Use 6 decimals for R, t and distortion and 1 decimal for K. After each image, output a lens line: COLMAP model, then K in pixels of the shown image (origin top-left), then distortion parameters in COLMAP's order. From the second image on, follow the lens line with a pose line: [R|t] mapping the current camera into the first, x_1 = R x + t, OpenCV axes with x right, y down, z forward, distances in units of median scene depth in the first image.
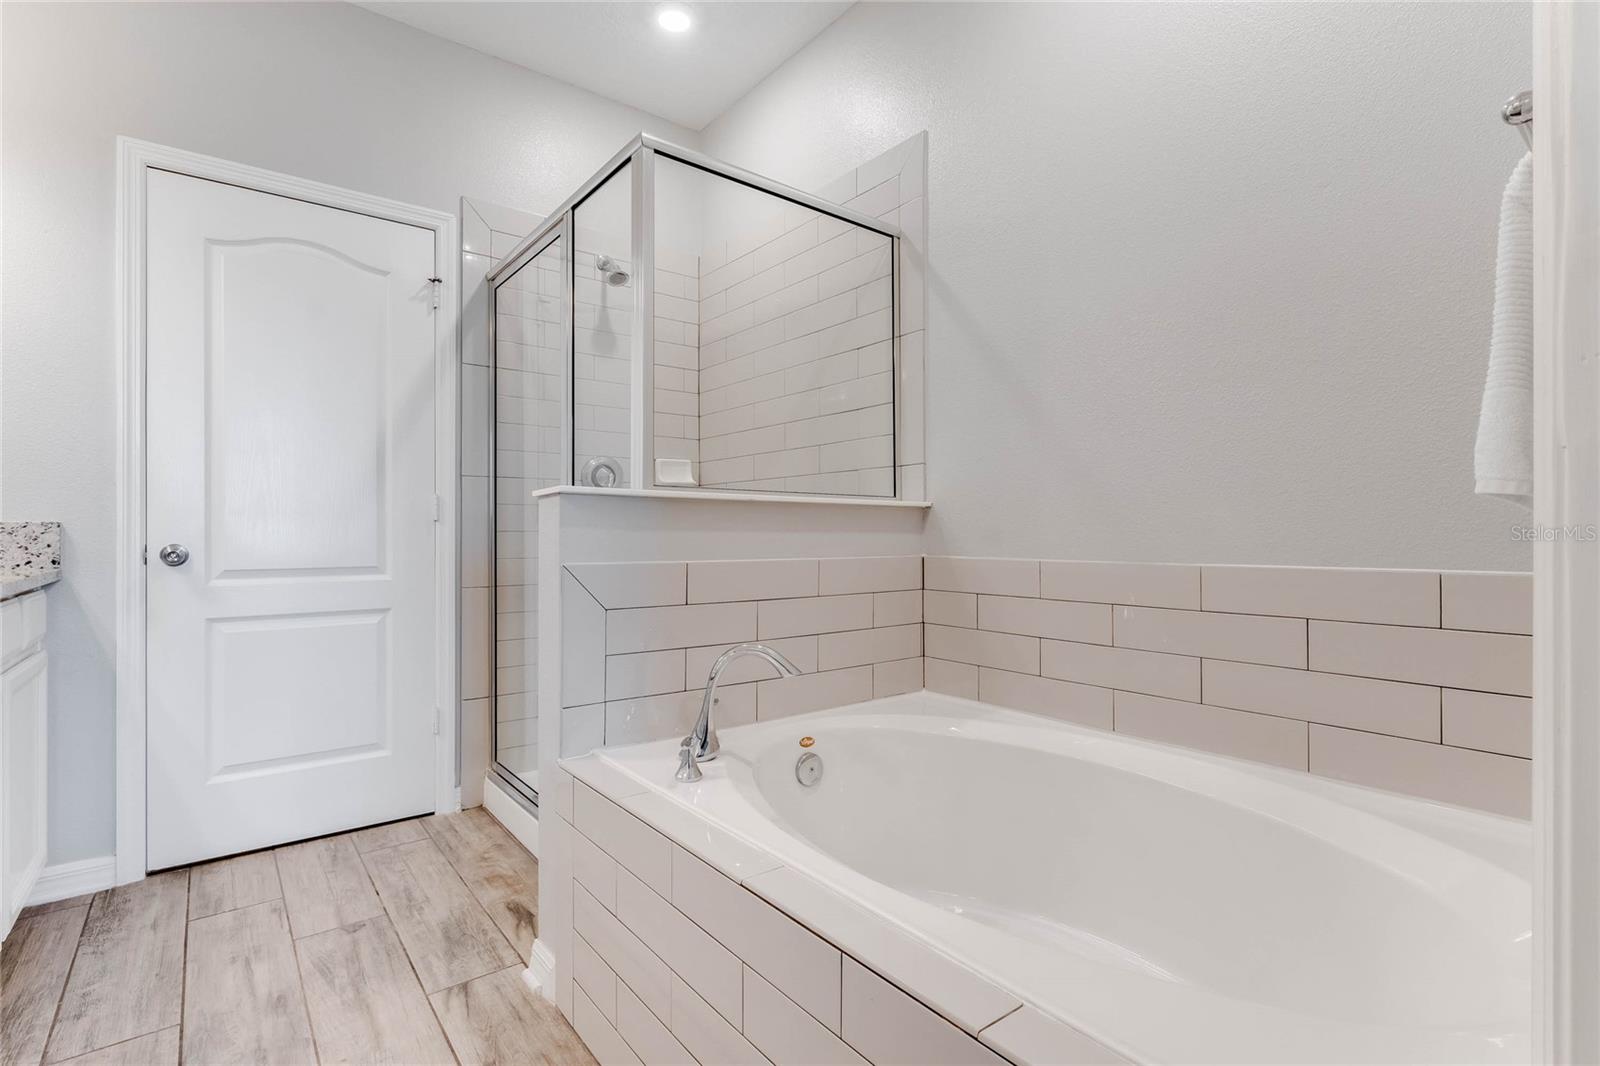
lens RADIAL K [[757.3, 0, 798.3], [0, 757.3, 528.0], [0, 0, 1]] dist [0.001713, 0.000392]
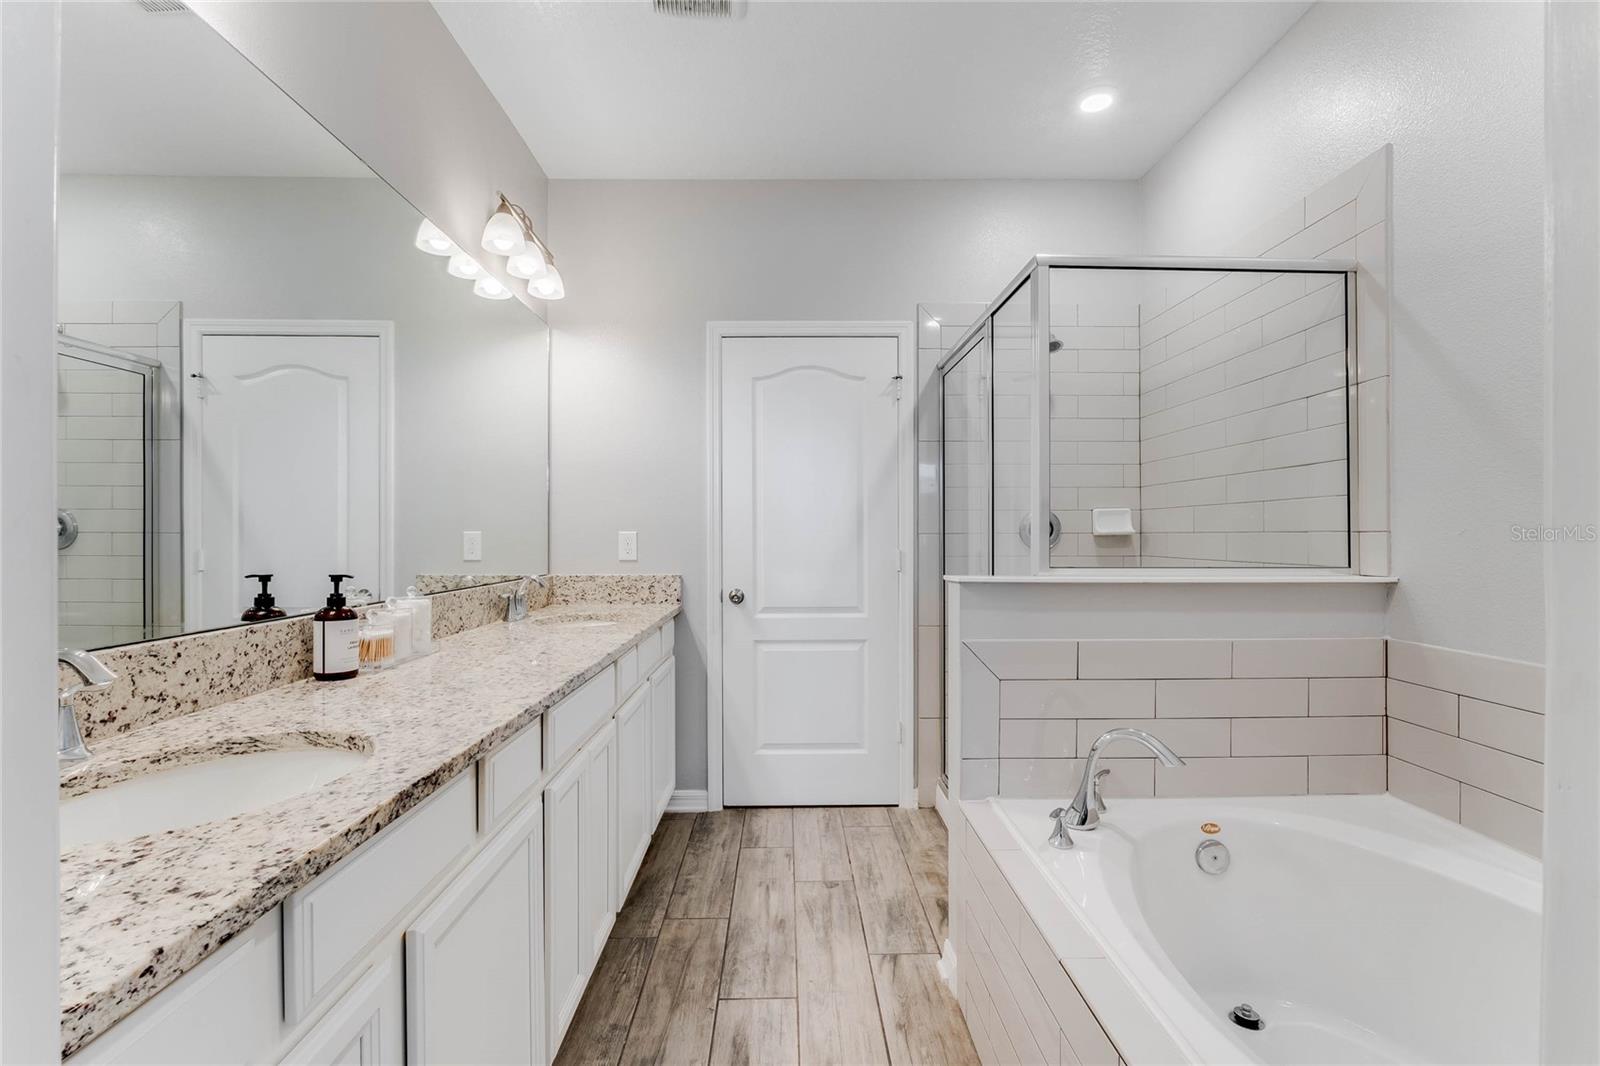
lens RADIAL K [[728.8, 0, 801.4], [0, 728.8, 531.7], [0, 0, 1]] dist [-0.002959, 0.000685]
pose [[0.801091, -0.001825, -0.598540, 0.144379], [0.004246, 0.999988, 0.002634, -0.102329], [0.598528, -0.004651, 0.801088, -0.071211]]
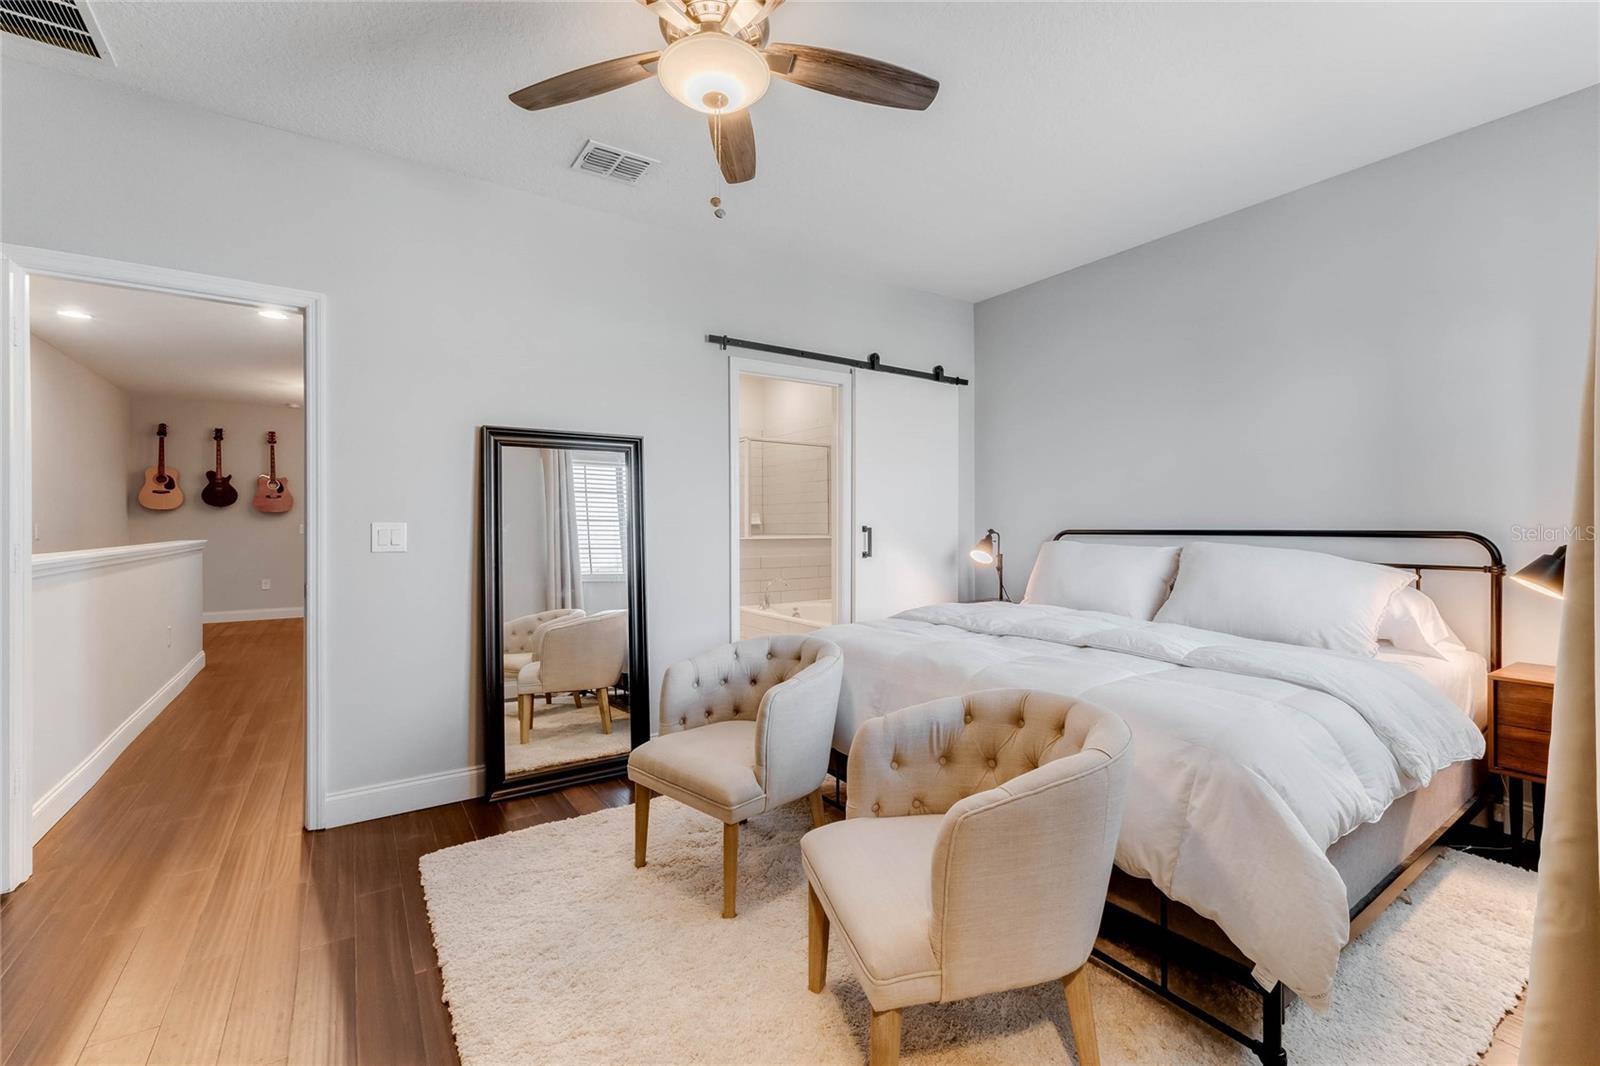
lens RADIAL K [[670.3, 0, 800.3], [0, 670.3, 530.3], [0, 0, 1]] dist [0.003164, 0.000273]
pose [[0.997785, 0.001246, -0.066507, 0.223085], [-0.000236, 0.999885, 0.015187, -0.113171], [0.066518, -0.015138, 0.997670, -1.907205]]
